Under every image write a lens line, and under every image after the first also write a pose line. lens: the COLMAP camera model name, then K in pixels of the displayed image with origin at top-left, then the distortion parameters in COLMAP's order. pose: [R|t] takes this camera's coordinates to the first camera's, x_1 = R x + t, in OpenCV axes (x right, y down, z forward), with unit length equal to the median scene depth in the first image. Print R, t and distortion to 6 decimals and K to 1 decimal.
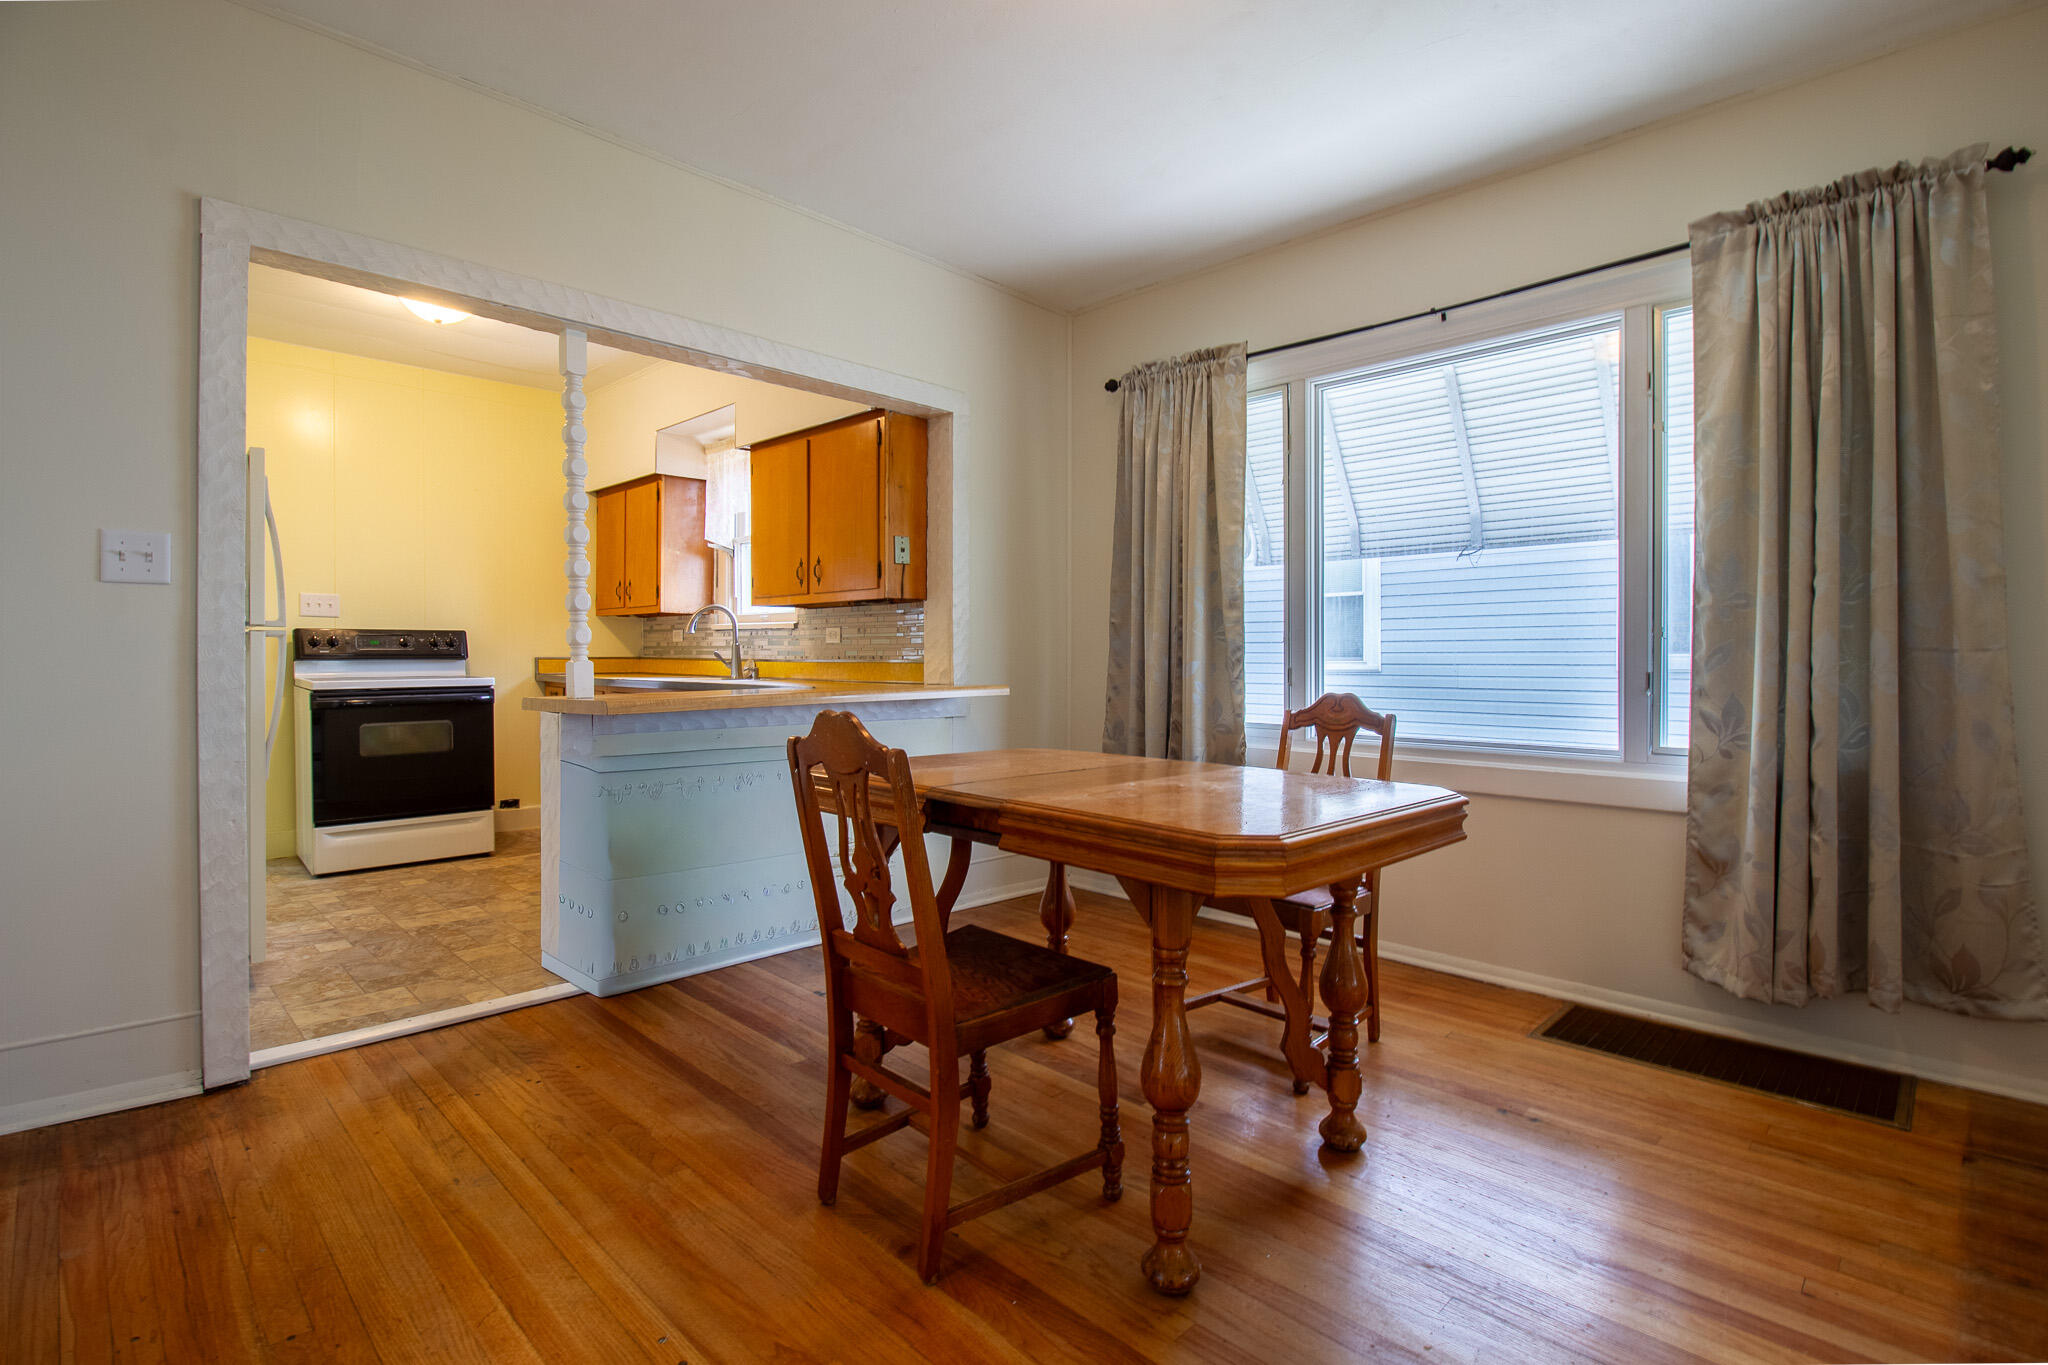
lens RADIAL K [[976.4, 0, 1057.1], [0, 976.4, 666.2], [0, 0, 1]] dist [0.000307, -0.012541]
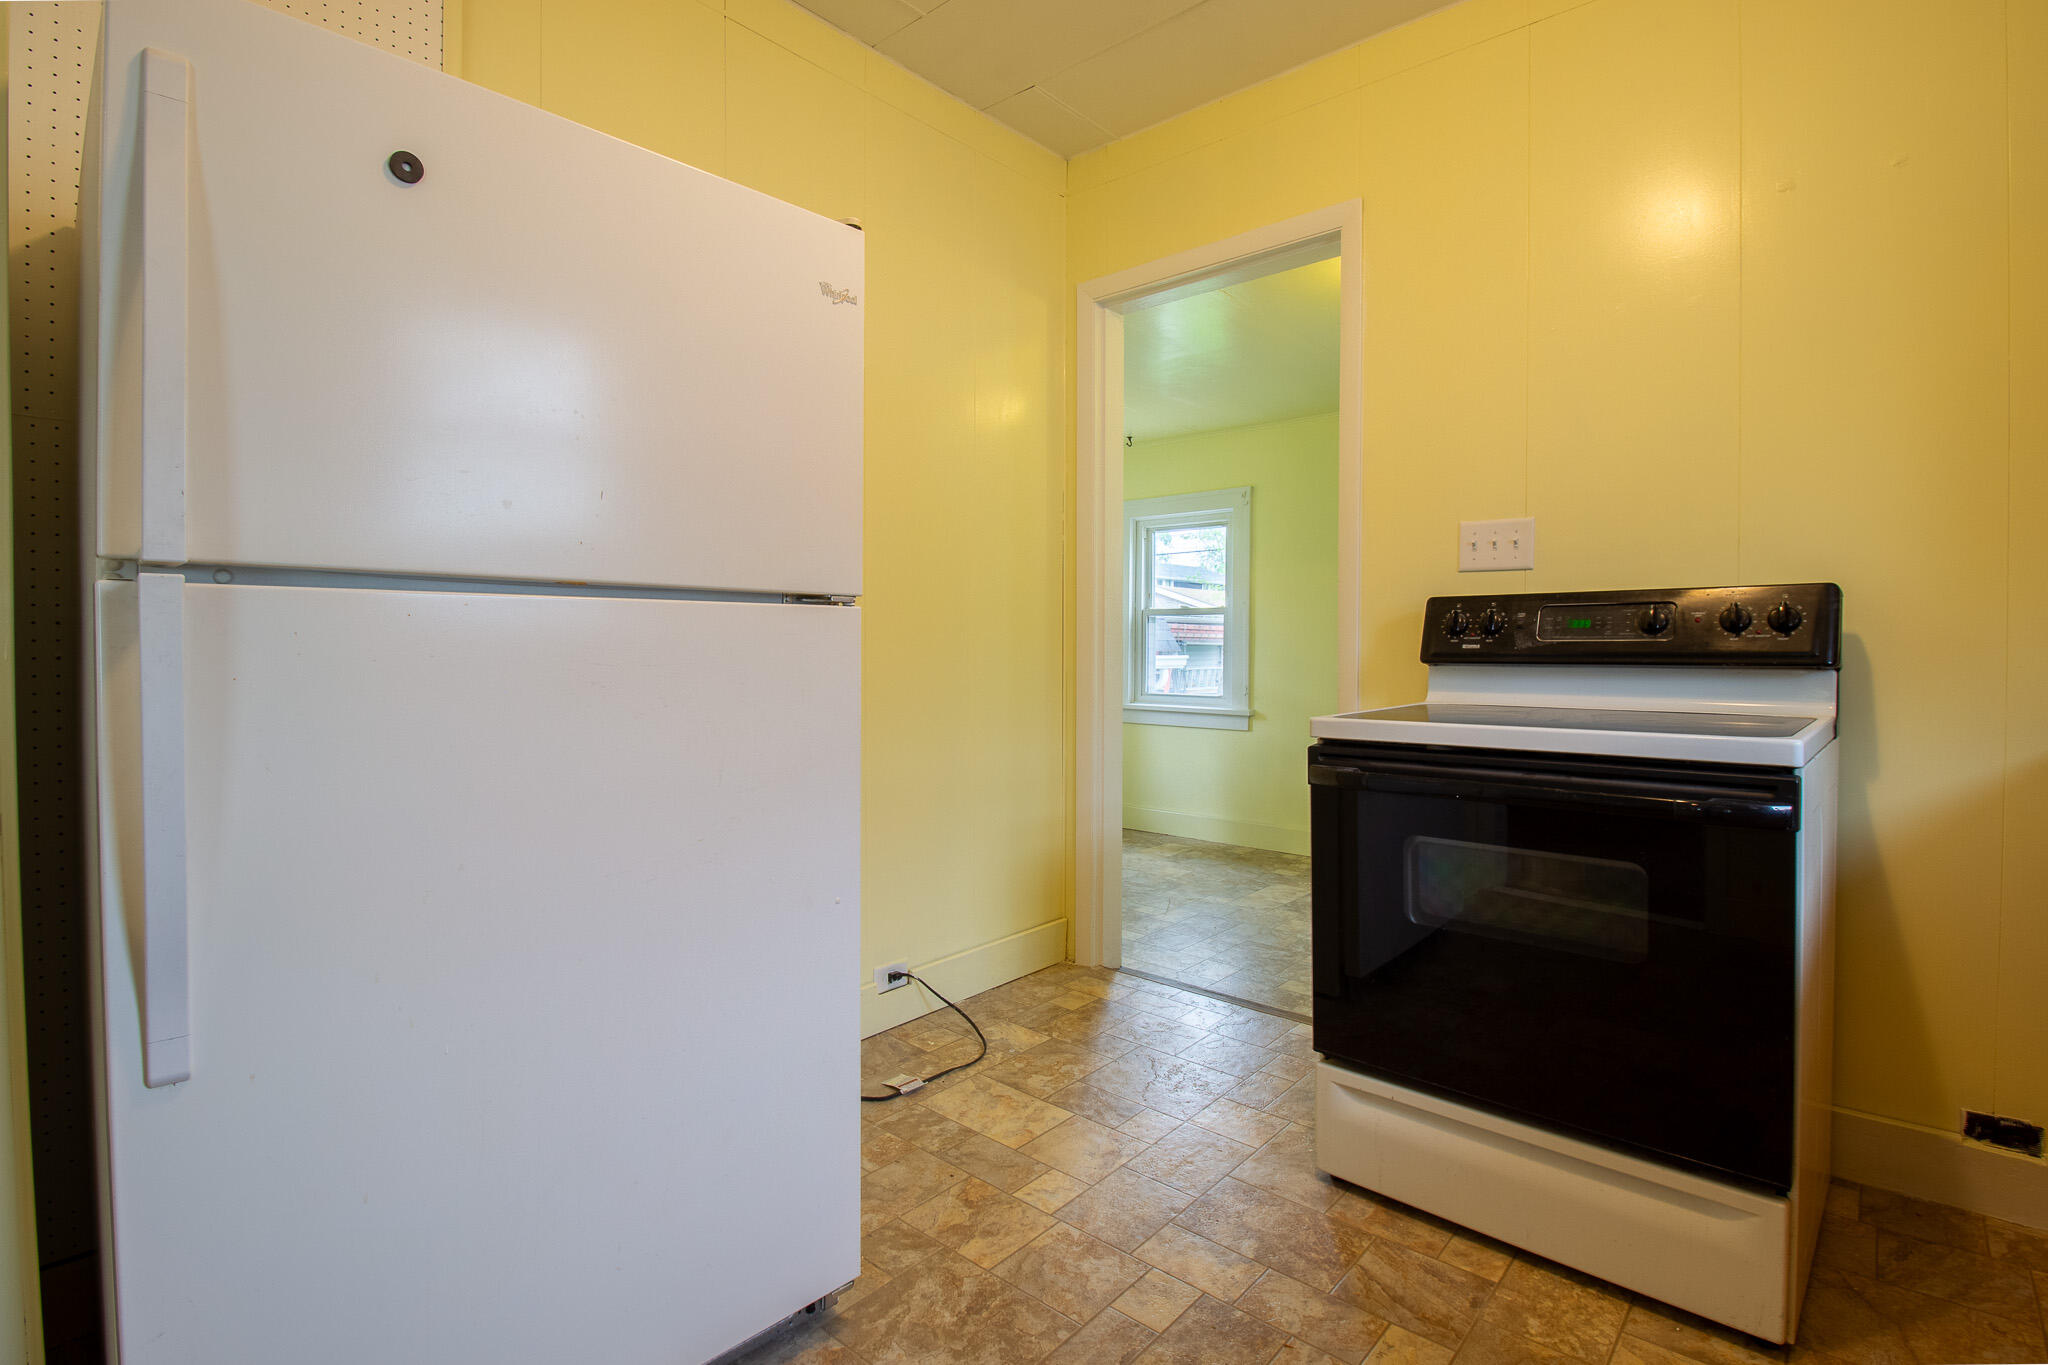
lens RADIAL K [[976.4, 0, 1057.1], [0, 976.4, 666.2], [0, 0, 1]] dist [0.000307, -0.012541]
pose [[0.072241, 0.020809, -0.997170, -0.353889], [-0.010101, 0.999746, 0.020131, -0.014450], [0.997336, 0.008618, 0.072433, 0.854498]]
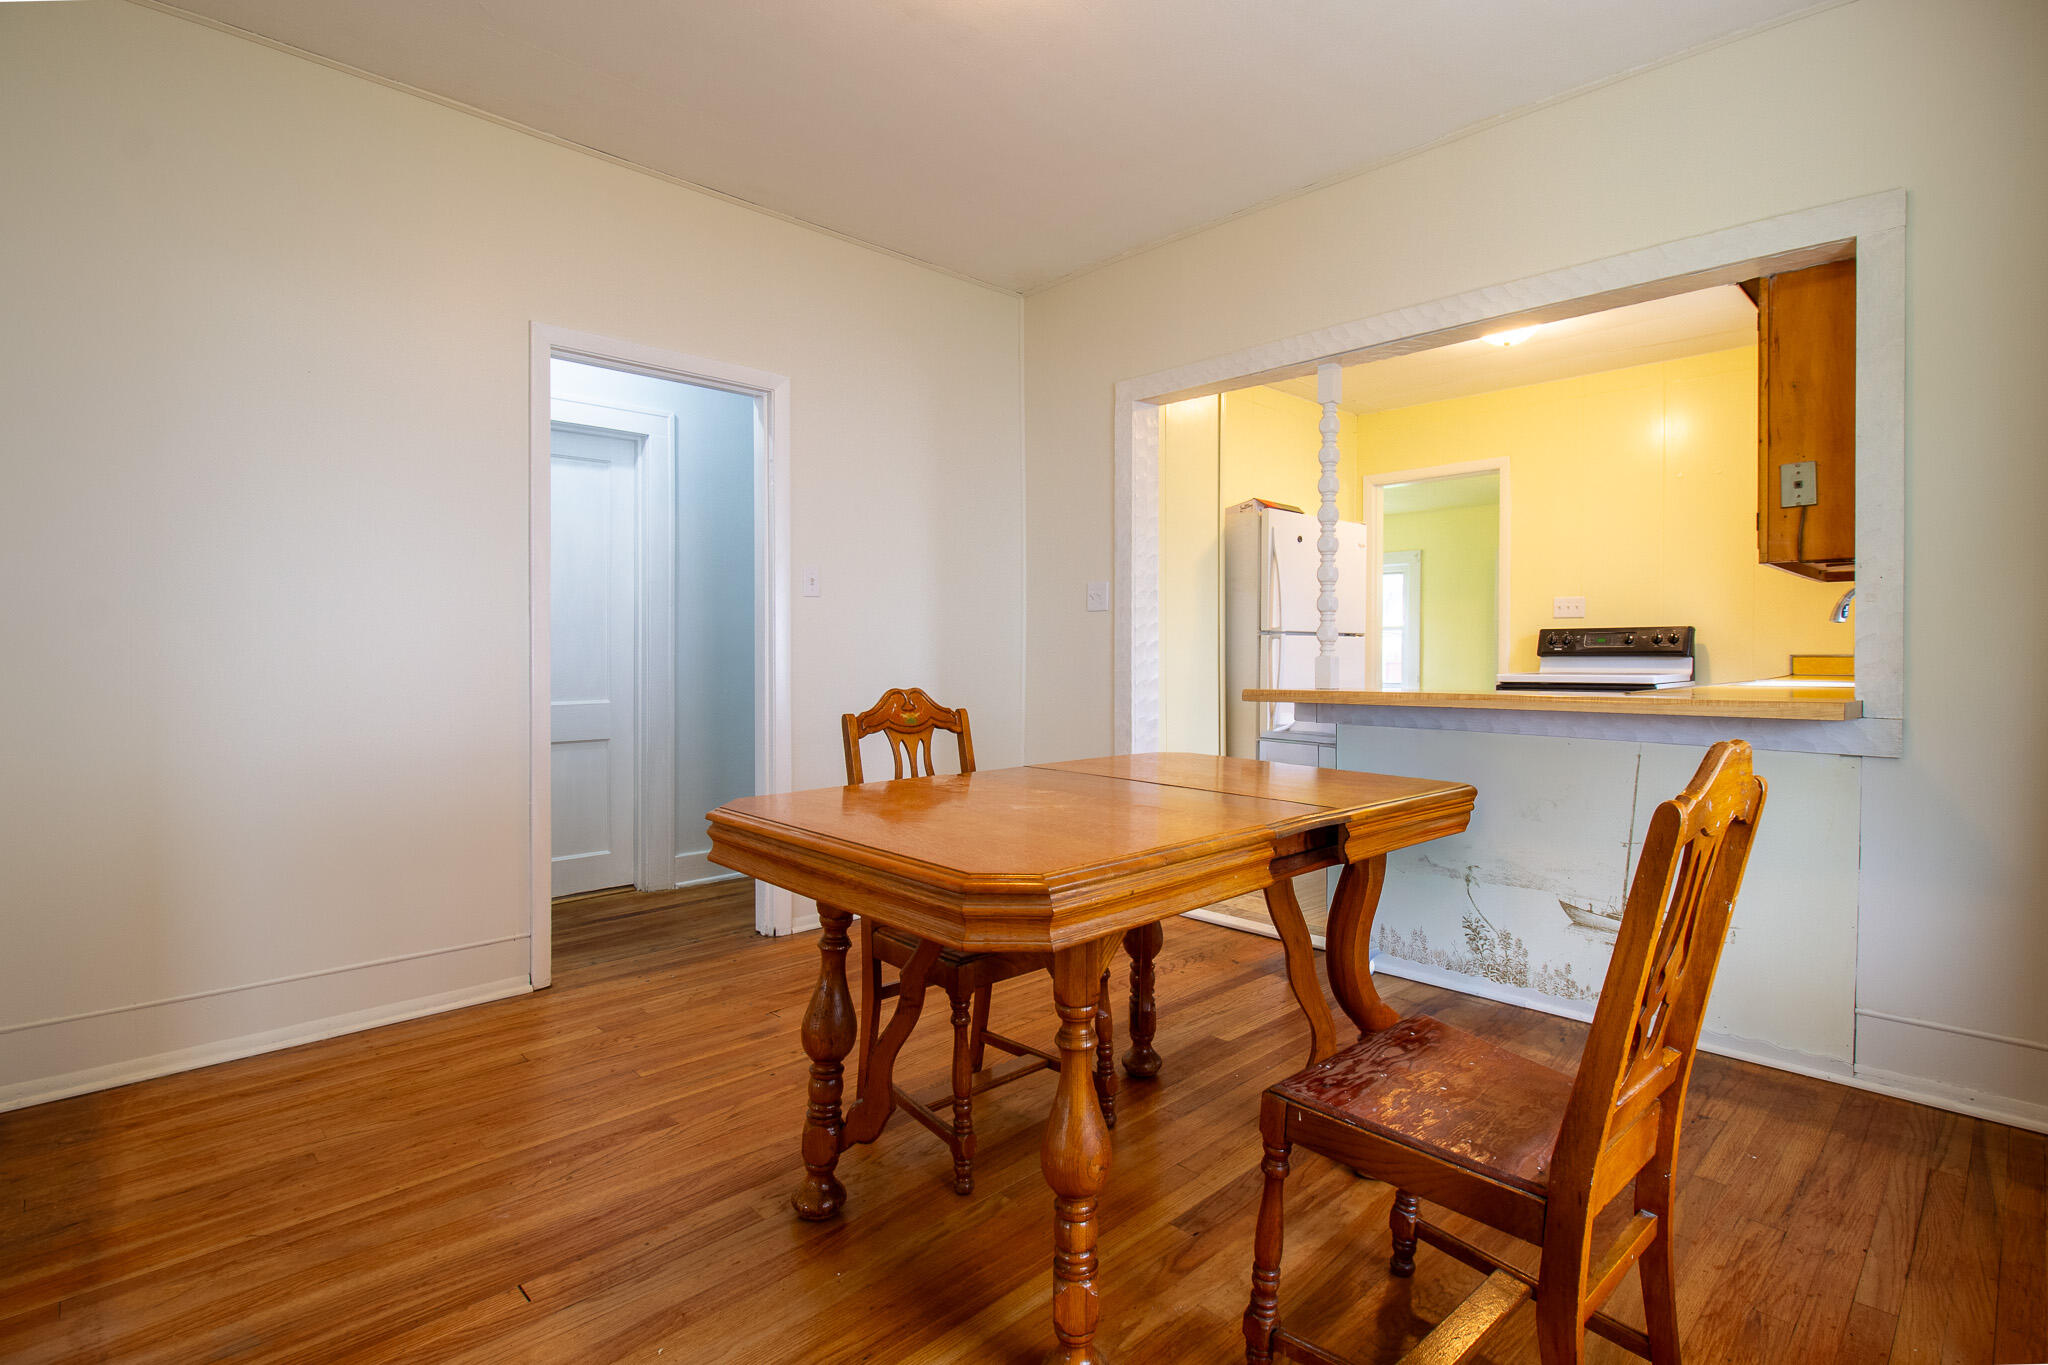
lens RADIAL K [[989.7, 0, 1026.3], [0, 989.7, 661.1], [0, 0, 1]] dist [0.001135, -0.013138]
pose [[-0.030563, 0.005933, -0.999515, 0.449293], [-0.012500, 0.999902, 0.006318, -0.000753], [0.999455, 0.012687, -0.030485, 0.460207]]
